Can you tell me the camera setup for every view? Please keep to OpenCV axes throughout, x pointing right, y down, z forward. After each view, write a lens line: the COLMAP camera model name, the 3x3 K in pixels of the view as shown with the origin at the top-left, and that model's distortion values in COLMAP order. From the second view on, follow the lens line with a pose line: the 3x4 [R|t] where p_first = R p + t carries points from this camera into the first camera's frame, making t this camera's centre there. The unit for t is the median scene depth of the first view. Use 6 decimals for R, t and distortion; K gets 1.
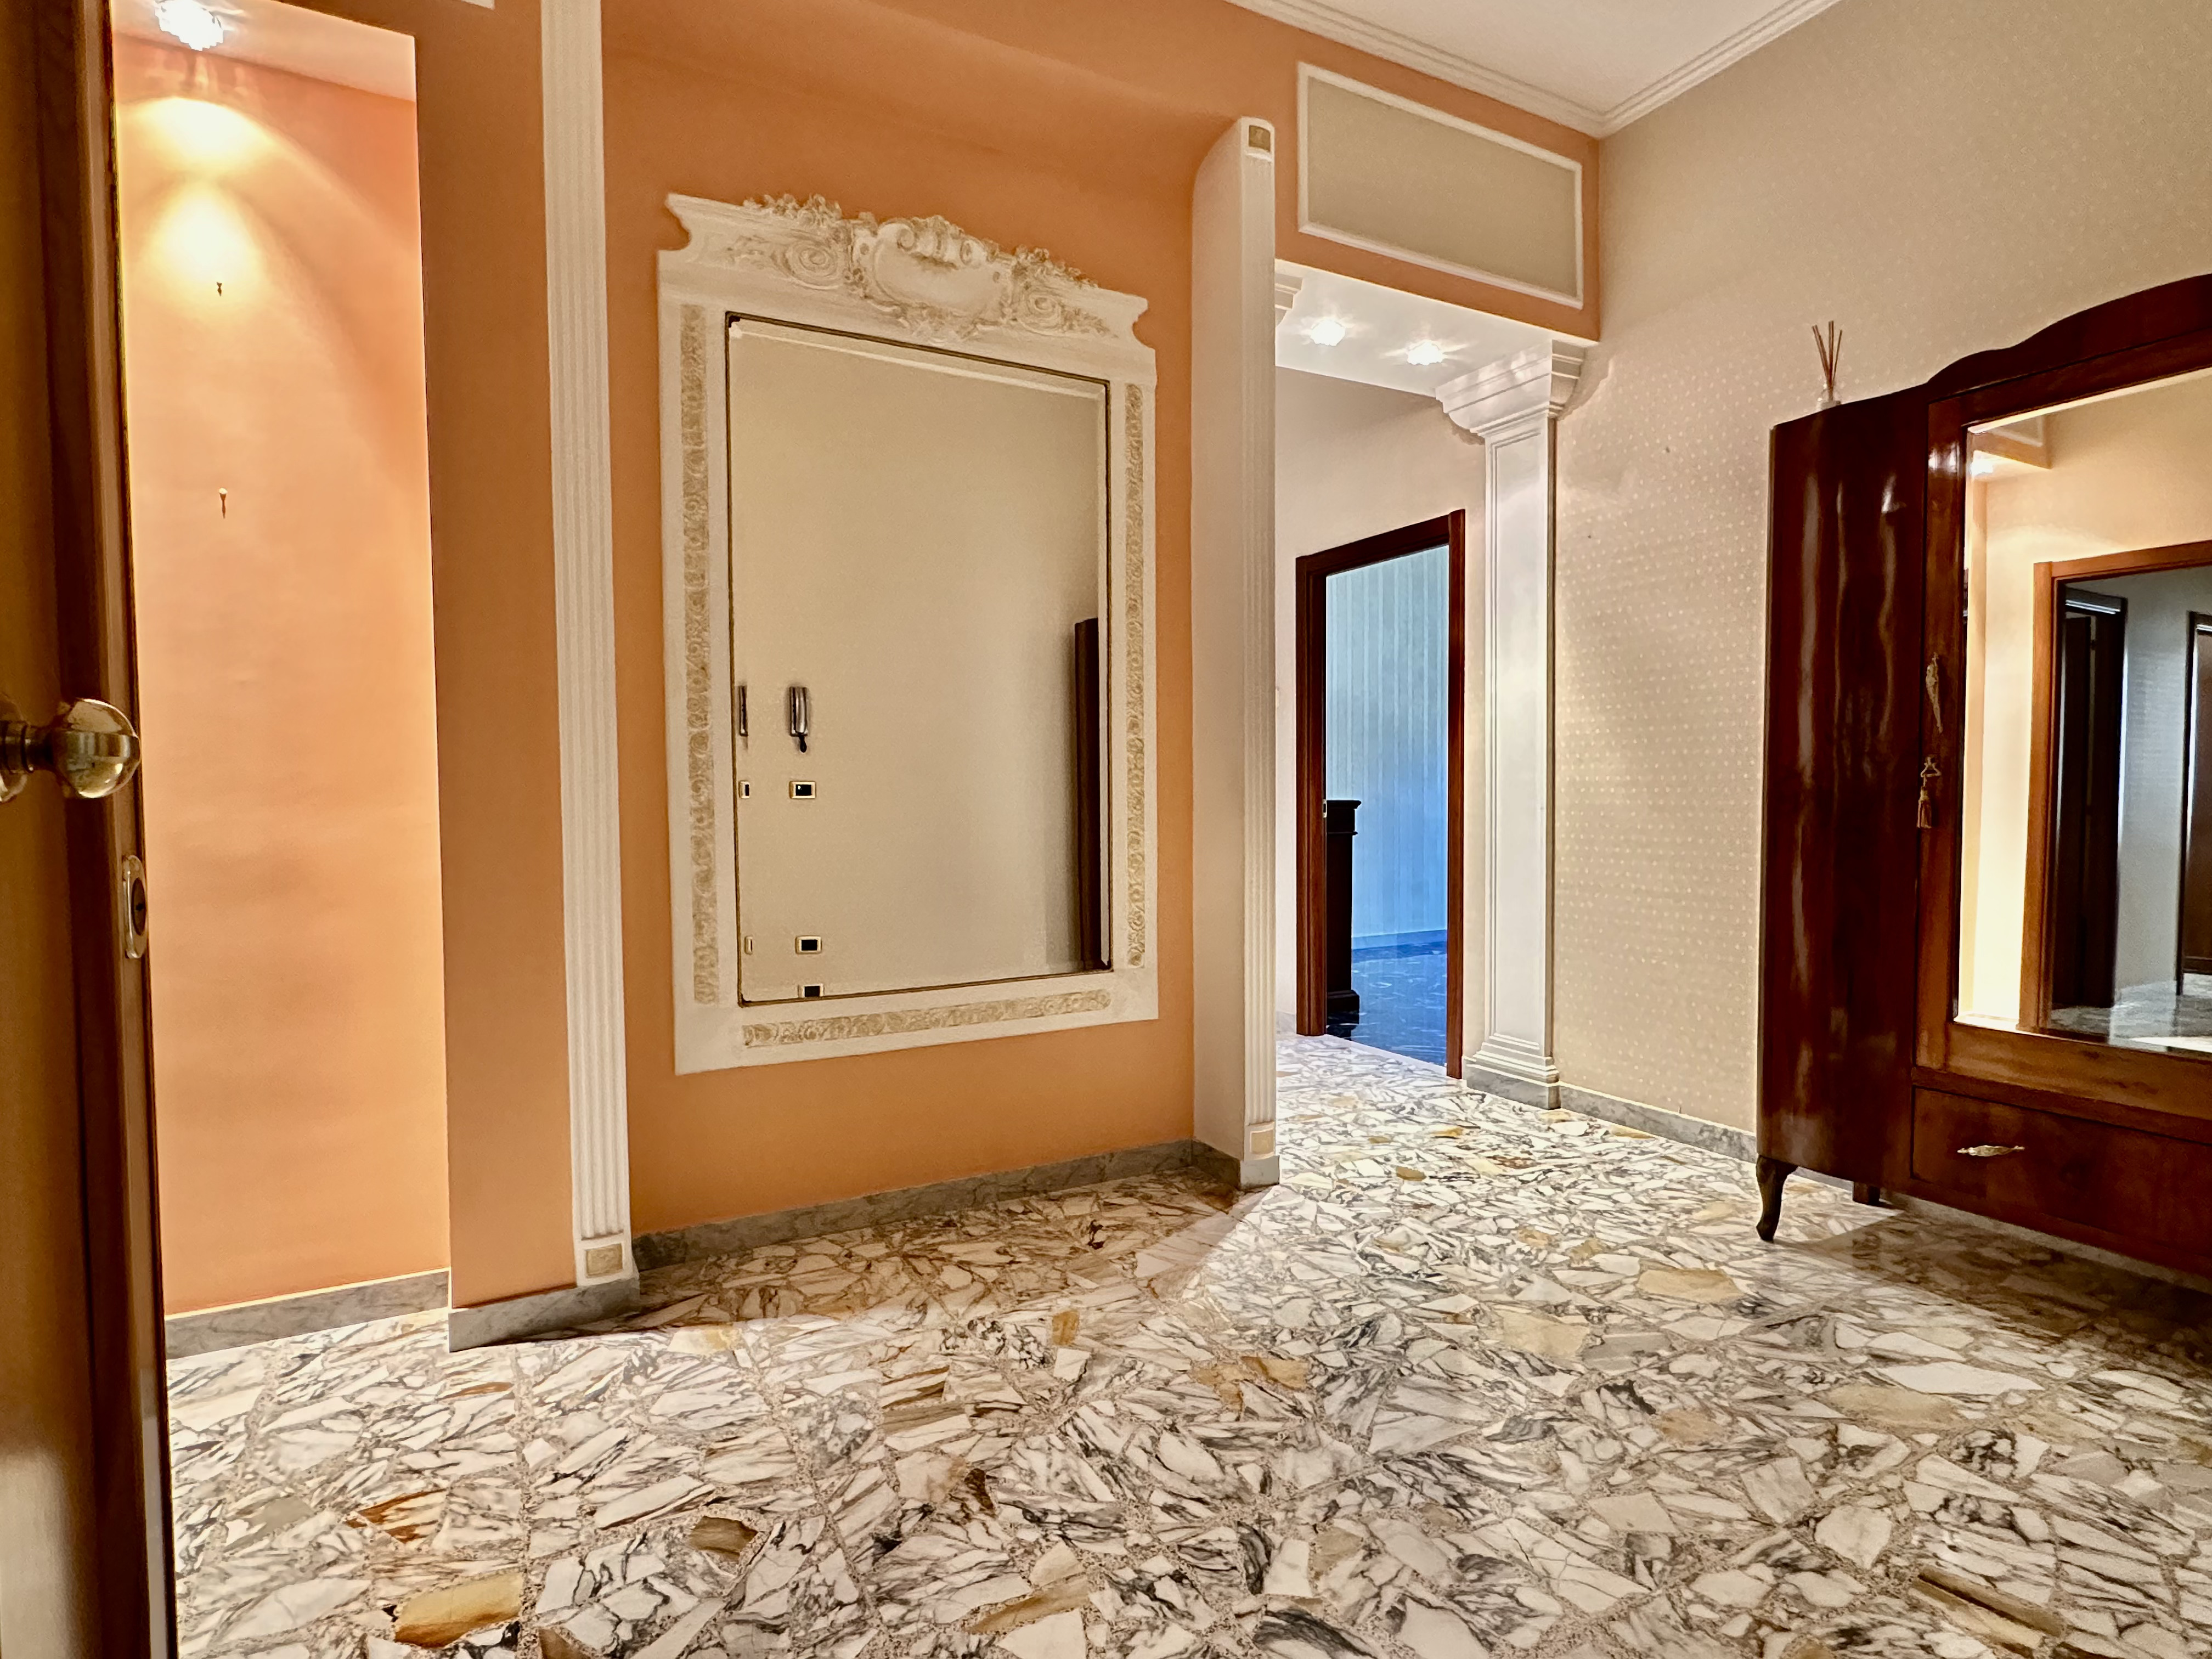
lens RADIAL K [[1158.3, 0, 1106.0], [0, 1158.3, 829.5], [0, 0, 1]] dist [-0.004636, 0.000670]
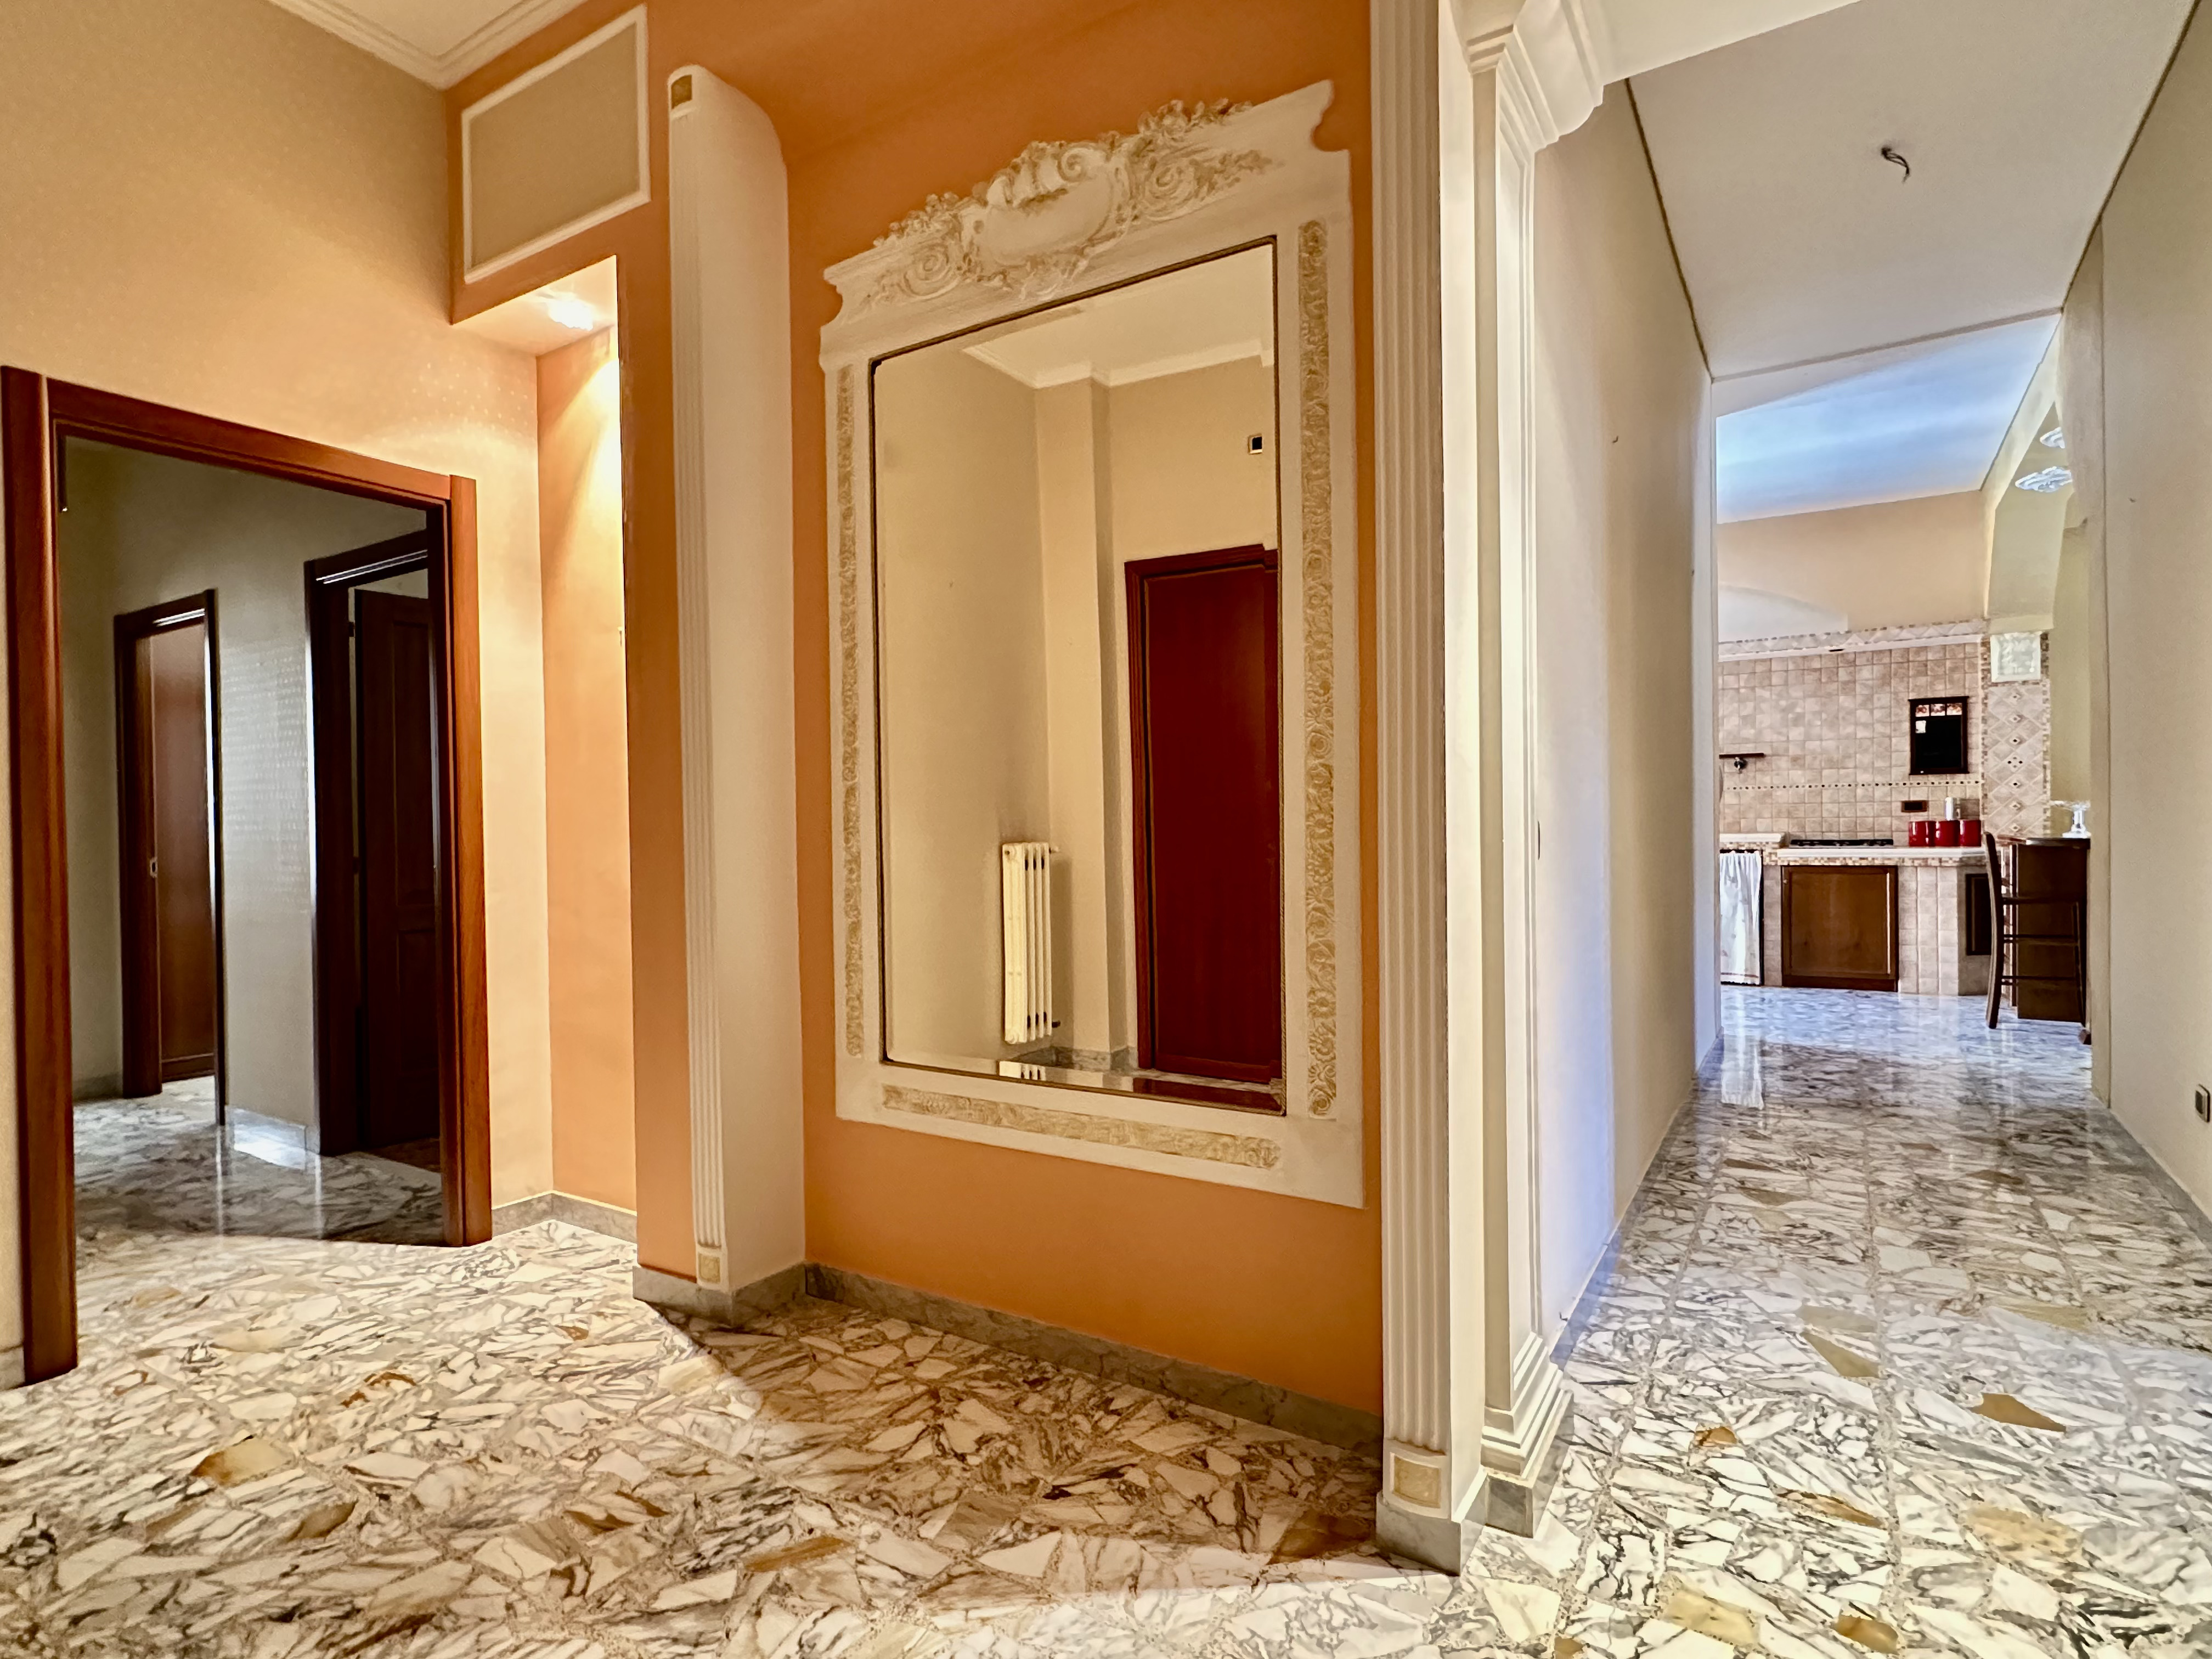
lens RADIAL K [[1164.8, 0, 1106.0], [0, 1164.8, 829.5], [0, 0, 1]] dist [-0.002474, -0.000230]
pose [[0.487817, 0.007237, -0.872916, 0.651657], [-0.018497, 0.999827, -0.002048, -0.047088], [0.872750, 0.017146, 0.487866, 0.703883]]
